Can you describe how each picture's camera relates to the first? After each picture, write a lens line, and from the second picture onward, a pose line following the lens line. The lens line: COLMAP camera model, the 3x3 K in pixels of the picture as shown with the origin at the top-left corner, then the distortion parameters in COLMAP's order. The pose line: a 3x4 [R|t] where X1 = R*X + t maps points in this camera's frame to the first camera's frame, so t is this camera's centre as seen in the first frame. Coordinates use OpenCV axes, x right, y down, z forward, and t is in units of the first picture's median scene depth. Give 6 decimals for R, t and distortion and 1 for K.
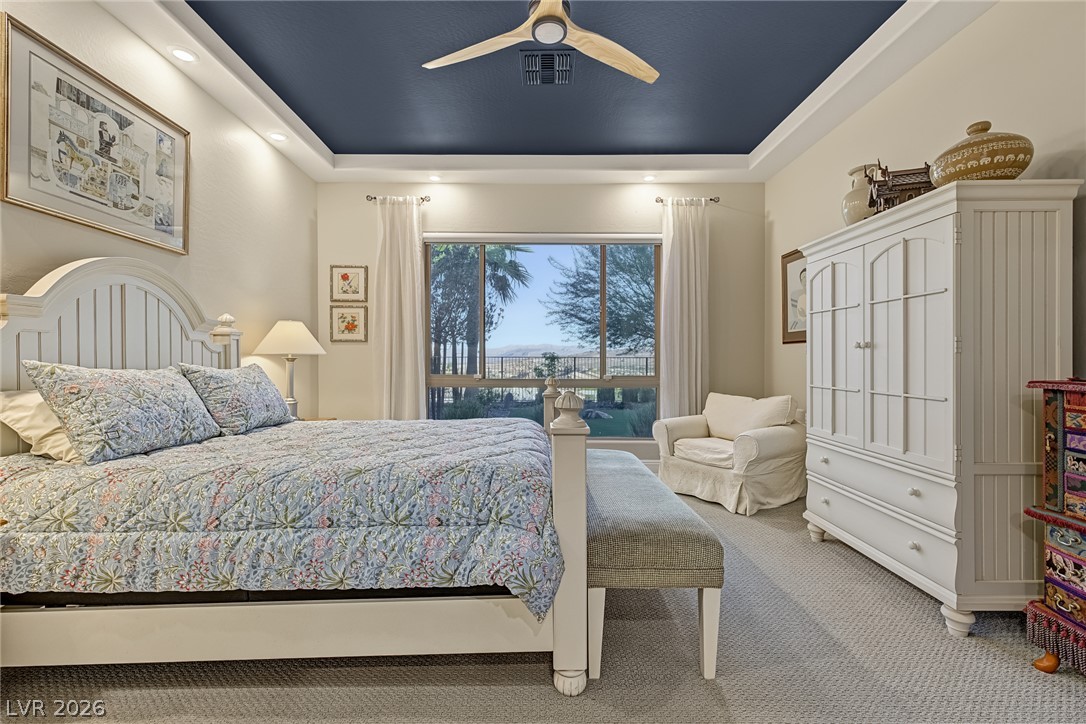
lens RADIAL K [[456.2, 0, 537.5], [0, 456.2, 360.7], [0, 0, 1]] dist [0.008960, -0.002226]
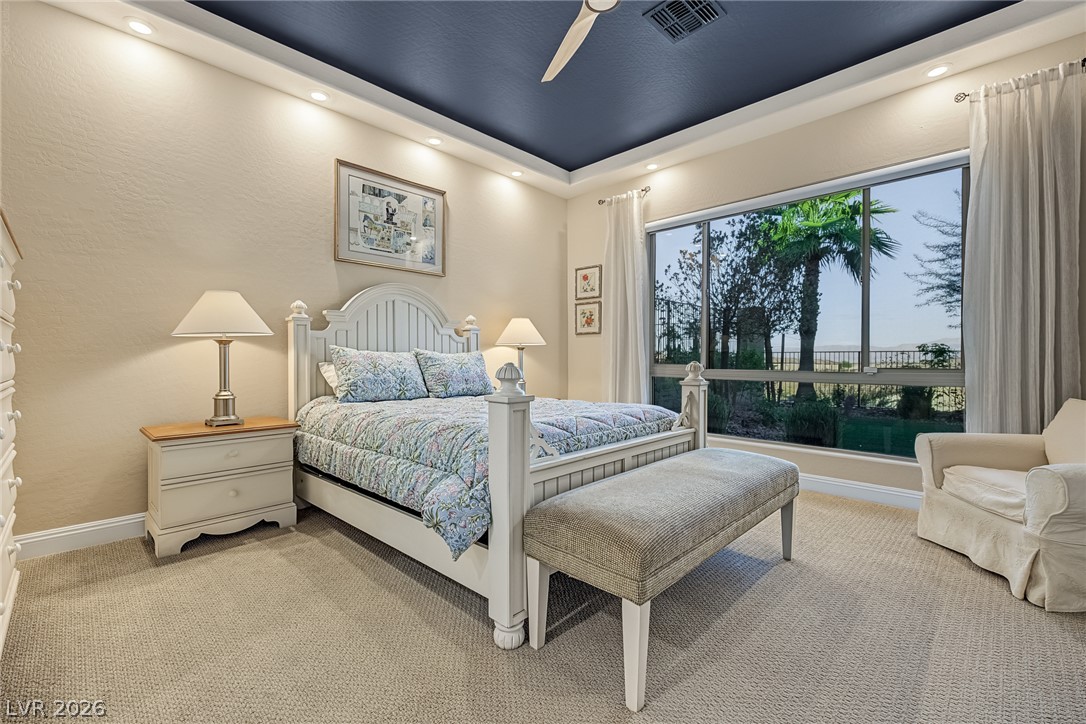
lens RADIAL K [[456.2, 0, 532.9], [0, 456.2, 366.2], [0, 0, 1]] dist [0.008960, -0.002226]
pose [[0.706531, 0.013848, -0.707547, 0.542794], [-0.002668, 0.999854, 0.016905, 0.035782], [0.707677, -0.010056, 0.706464, 0.190288]]
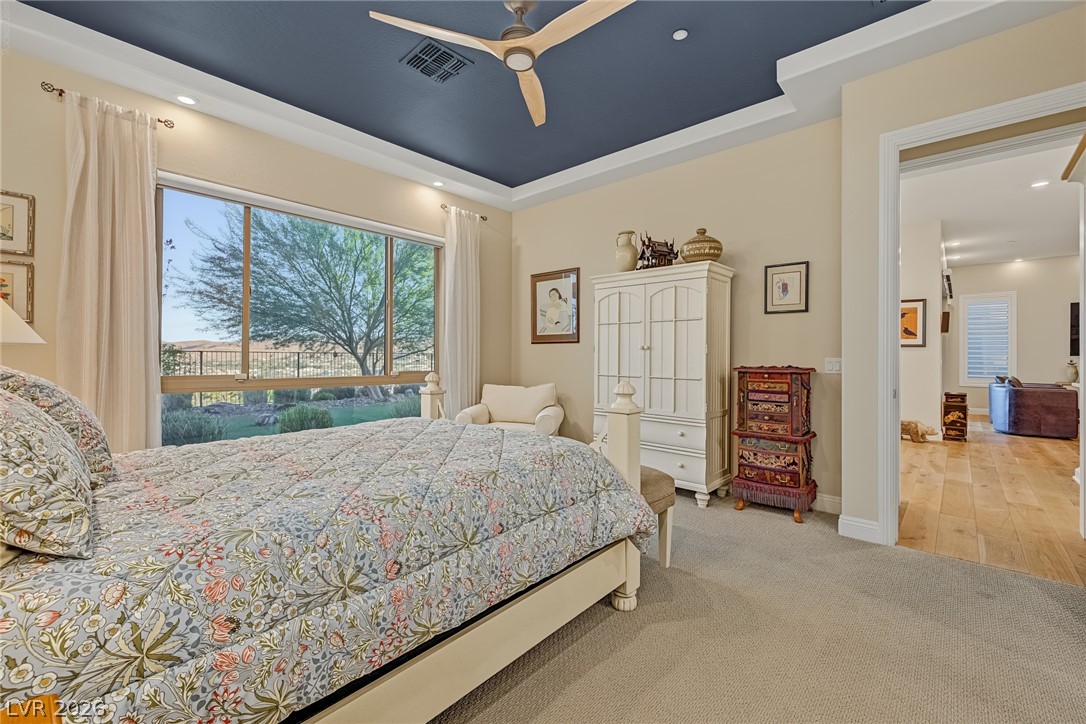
lens RADIAL K [[456.2, 0, 550.1], [0, 456.2, 355.9], [0, 0, 1]] dist [0.008960, -0.002226]
pose [[0.675541, 0.003553, 0.737314, -0.664623], [-0.003486, 0.999993, -0.001625, -0.001305], [-0.737315, -0.001473, 0.675548, 0.175263]]
